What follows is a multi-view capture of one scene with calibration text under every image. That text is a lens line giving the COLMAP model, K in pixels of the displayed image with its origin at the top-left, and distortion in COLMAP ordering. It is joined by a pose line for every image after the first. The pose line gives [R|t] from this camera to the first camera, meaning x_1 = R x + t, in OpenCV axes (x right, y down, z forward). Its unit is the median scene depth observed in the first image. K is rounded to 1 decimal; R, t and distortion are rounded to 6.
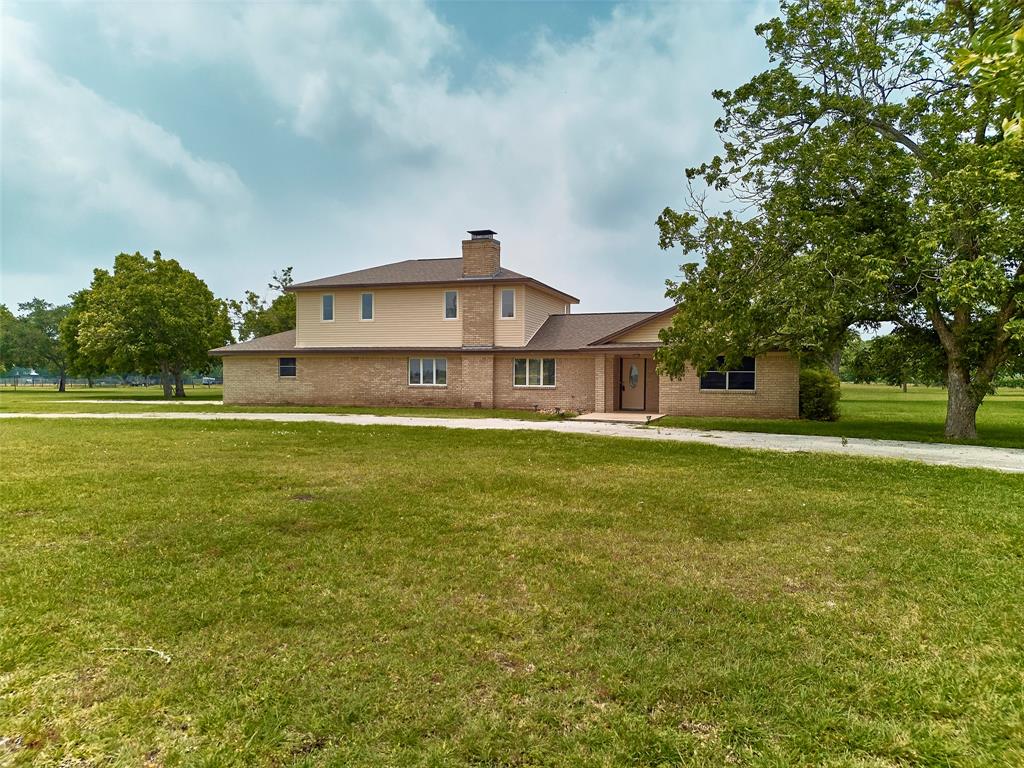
lens RADIAL K [[712.3, 0, 514.4], [0, 712.3, 385.9], [0, 0, 1]] dist [0.045103, -0.030999]
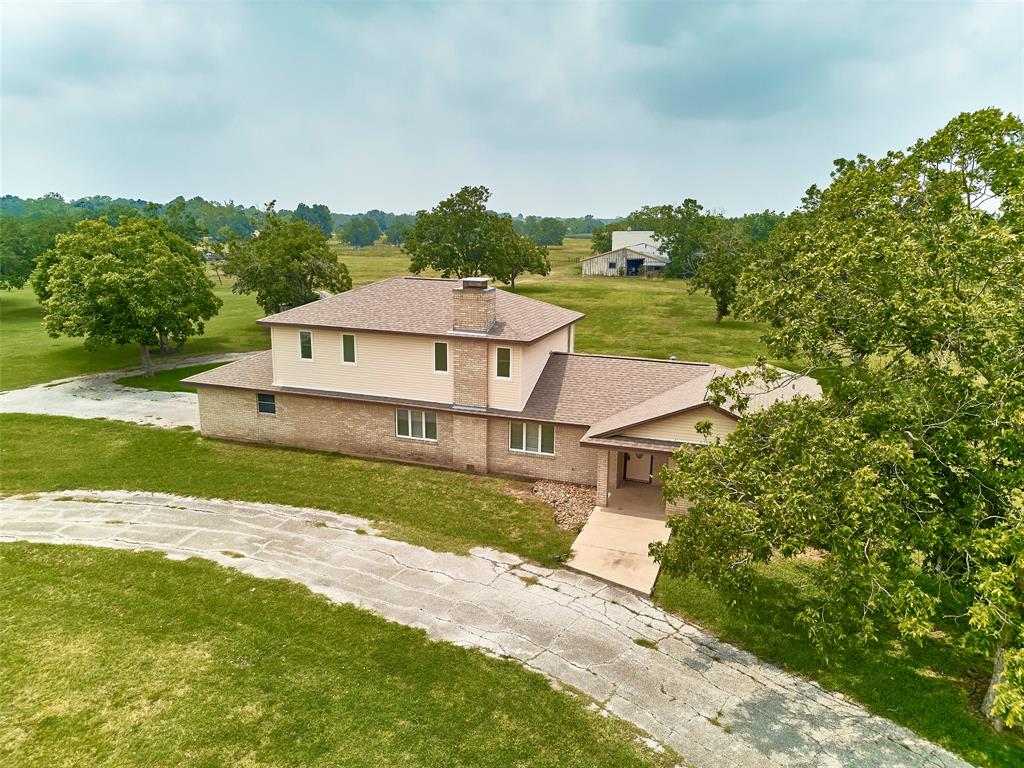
lens RADIAL K [[712.3, 0, 515.1], [0, 712.3, 379.6], [0, 0, 1]] dist [0.045103, -0.030999]
pose [[0.999921, 0.008562, -0.009152, 0.013937], [-0.006416, 0.977032, 0.212995, -0.281674], [0.010766, -0.212920, 0.977010, 0.117137]]
